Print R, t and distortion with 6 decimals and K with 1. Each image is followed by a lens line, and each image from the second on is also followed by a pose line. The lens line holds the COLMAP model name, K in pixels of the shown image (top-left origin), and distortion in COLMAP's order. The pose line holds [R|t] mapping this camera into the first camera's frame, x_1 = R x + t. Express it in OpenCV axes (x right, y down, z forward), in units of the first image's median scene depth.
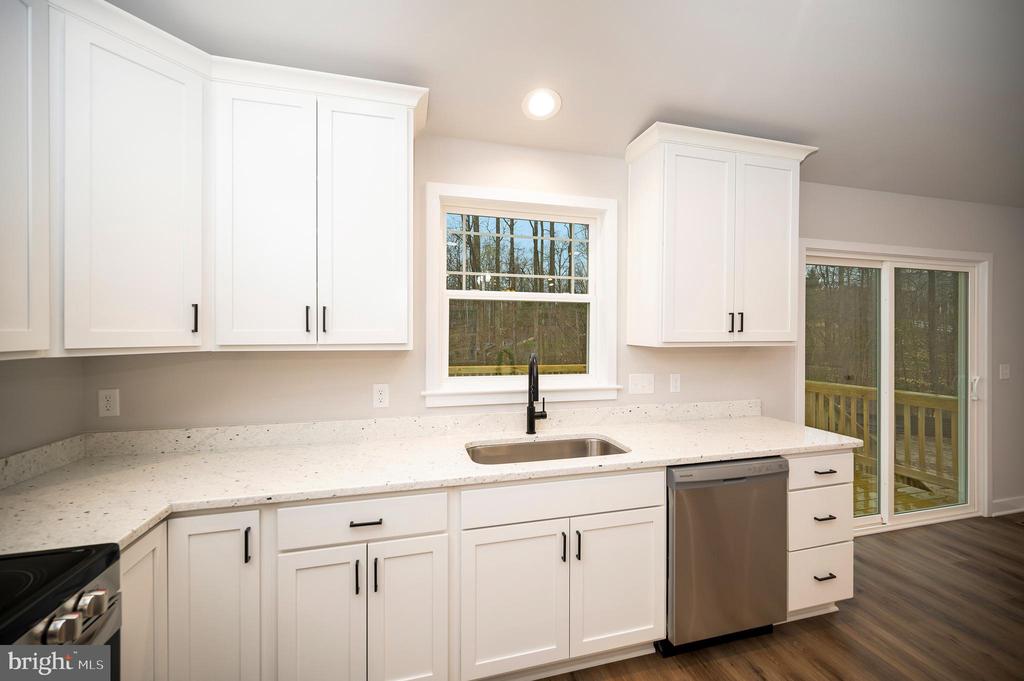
lens RADIAL K [[396.8, 0, 501.0], [0, 396.8, 335.6], [0, 0, 1]] dist [-0.005981, -0.000175]
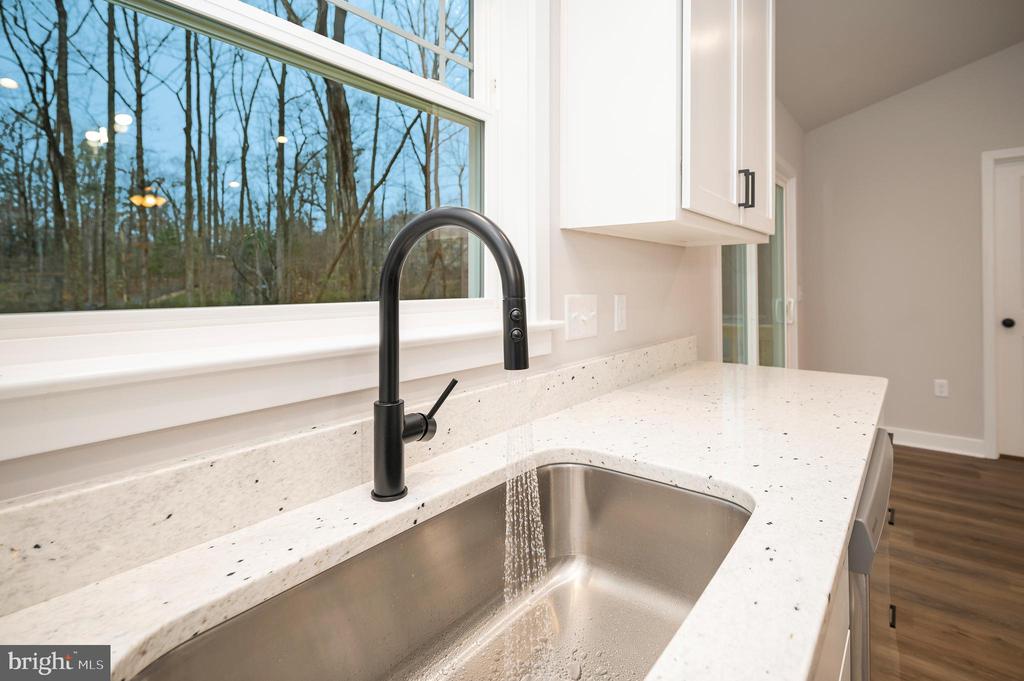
lens RADIAL K [[501.4, 0, 524.1], [0, 501.4, 285.2], [0, 0, 1]] dist [0.000985, -0.000761]
pose [[0.776849, -0.001410, 0.629686, -0.077105], [0.001367, 0.999999, 0.000553, 0.094867], [-0.629686, 0.000431, 0.776850, 0.655763]]
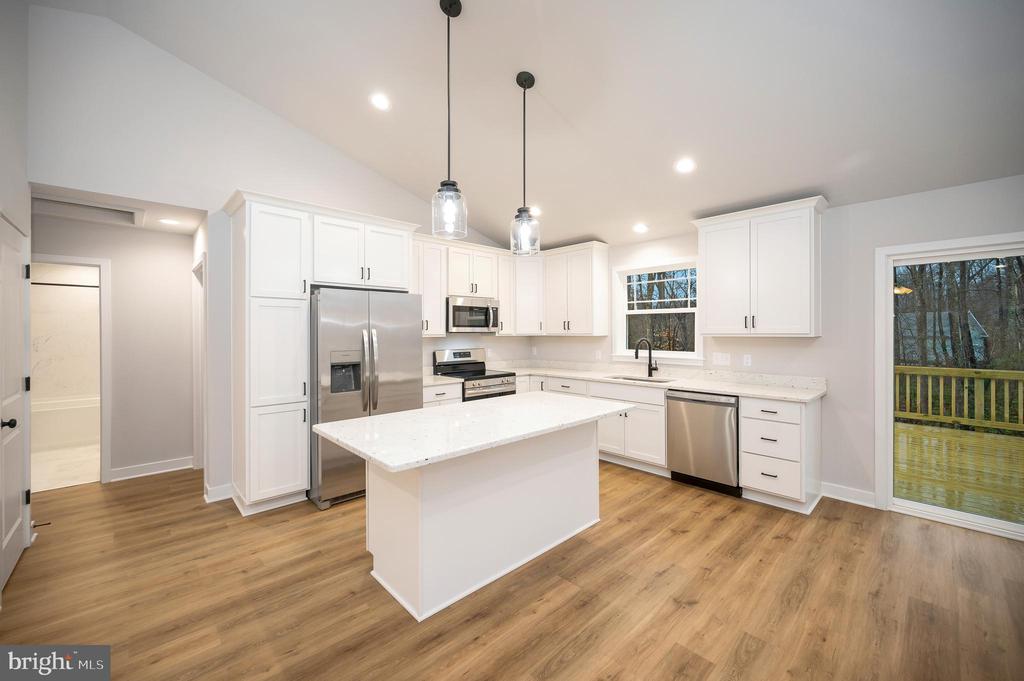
lens RADIAL K [[396.8, 0, 514.5], [0, 396.8, 335.0], [0, 0, 1]] dist [-0.005981, -0.000175]
pose [[0.494048, 0.006046, -0.869414, 1.554900], [-0.000703, 0.999978, 0.006555, 0.009782], [0.869435, -0.002628, 0.494041, -0.679100]]
